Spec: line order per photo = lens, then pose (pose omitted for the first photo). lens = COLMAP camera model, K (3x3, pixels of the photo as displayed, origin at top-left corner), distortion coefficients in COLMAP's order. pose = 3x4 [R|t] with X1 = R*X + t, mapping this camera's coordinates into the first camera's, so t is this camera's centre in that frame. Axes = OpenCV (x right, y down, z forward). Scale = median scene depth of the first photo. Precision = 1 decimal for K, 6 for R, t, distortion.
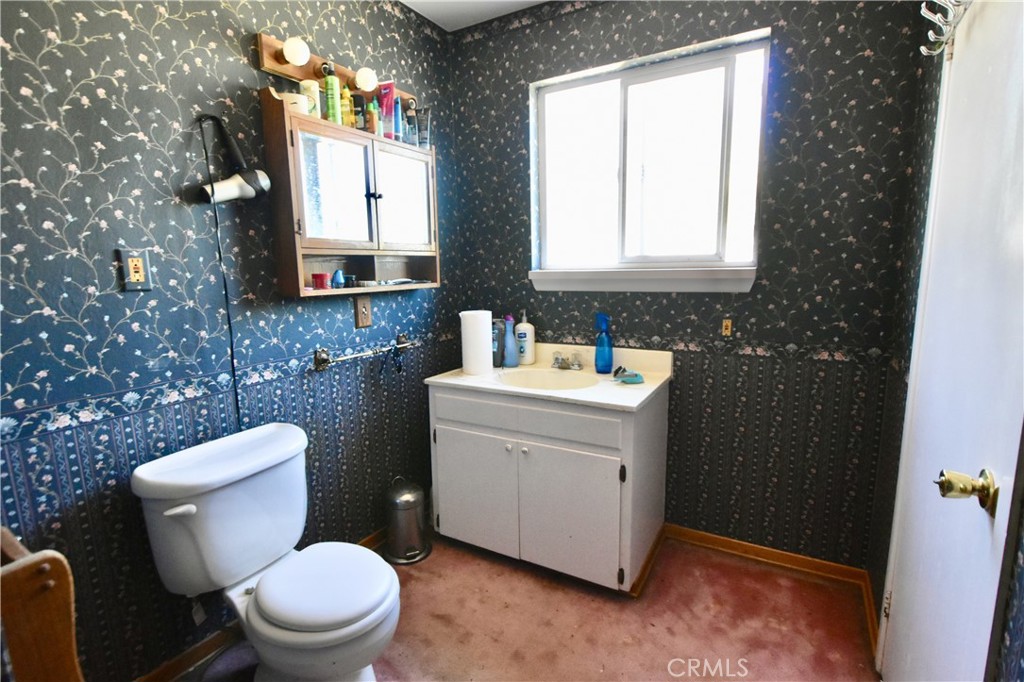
lens RADIAL K [[448.8, 0, 508.1], [0, 448.8, 348.0], [0, 0, 1]] dist [0.005327, -0.004089]
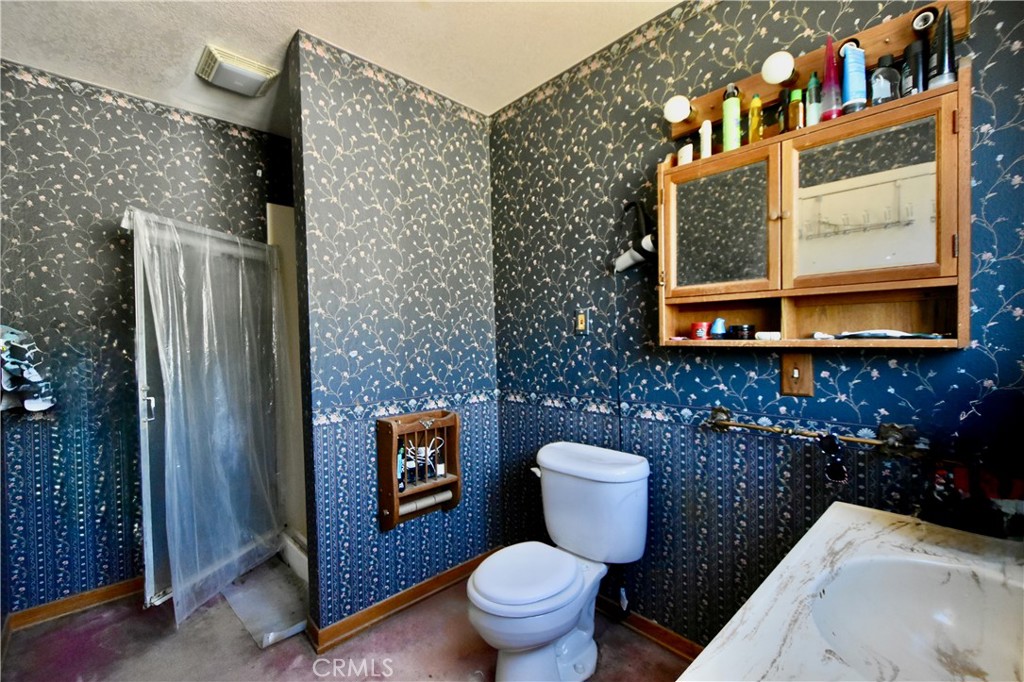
lens RADIAL K [[448.8, 0, 511.2], [0, 448.8, 331.9], [0, 0, 1]] dist [0.005327, -0.004089]
pose [[-0.249395, 0.049217, -0.967150, 0.610278], [-0.122981, 0.989012, 0.082042, -0.189600], [0.960561, 0.139402, -0.240602, 0.912293]]
